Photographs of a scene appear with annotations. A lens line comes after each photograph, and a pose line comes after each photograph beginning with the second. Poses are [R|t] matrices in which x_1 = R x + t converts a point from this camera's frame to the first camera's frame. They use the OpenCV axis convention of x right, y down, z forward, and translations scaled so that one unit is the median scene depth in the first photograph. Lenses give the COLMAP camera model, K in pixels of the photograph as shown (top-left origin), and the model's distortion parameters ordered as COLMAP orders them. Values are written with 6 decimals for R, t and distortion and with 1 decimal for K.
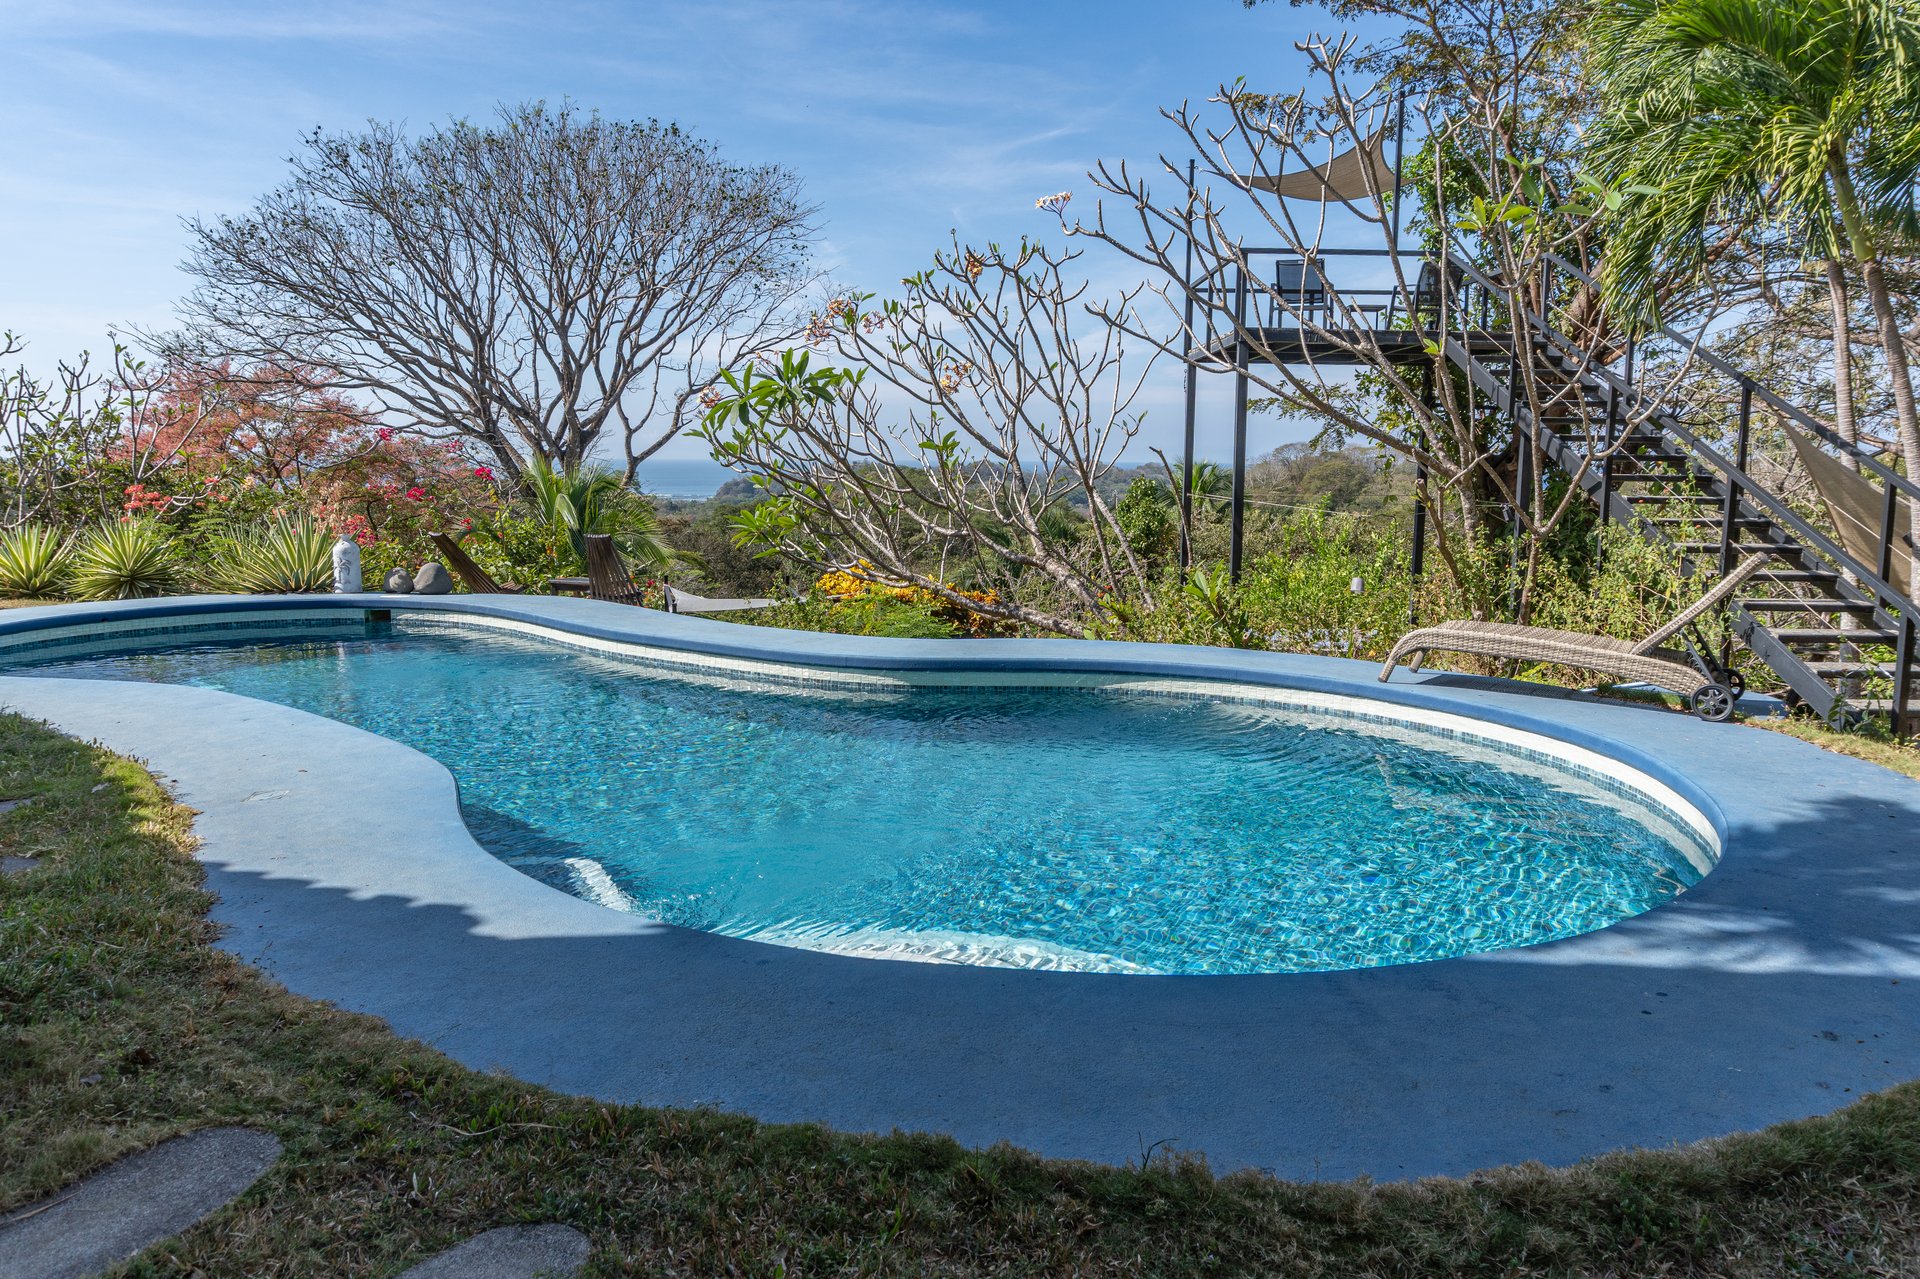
lens RADIAL K [[1486.0, 0, 986.1], [0, 1486.0, 632.5], [0, 0, 1]] dist [-0.000512, 0.001599]
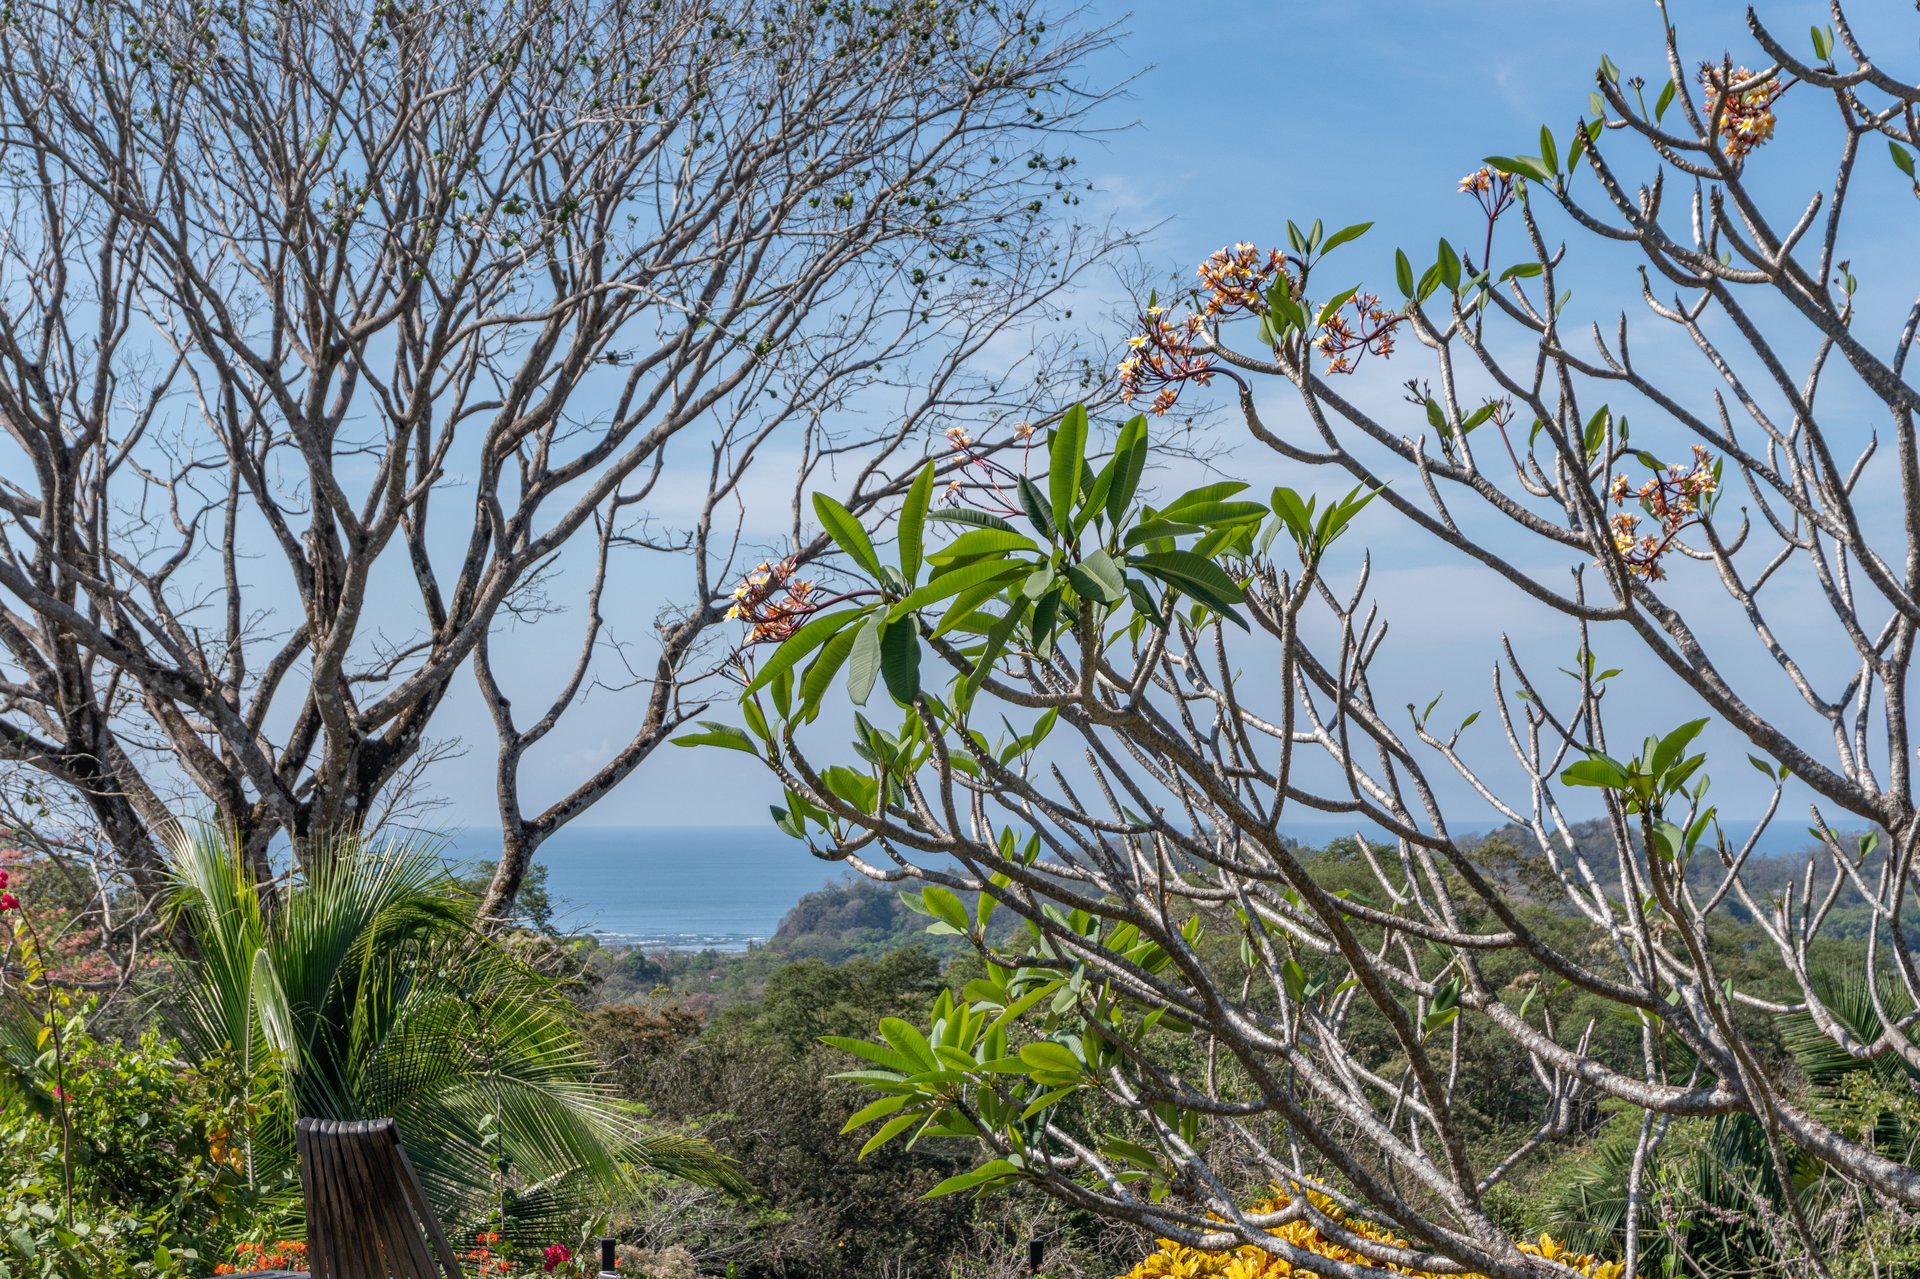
lens RADIAL K [[2255.9, 0, 960.0], [0, 2255.9, 639.5], [0, 0, 1]] dist [-0.016626, 0.003371]
pose [[0.996526, -0.017635, -0.081394, -0.108102], [0.001941, 0.981977, -0.188991, -0.067449], [0.083260, 0.188176, 0.978600, 0.547404]]
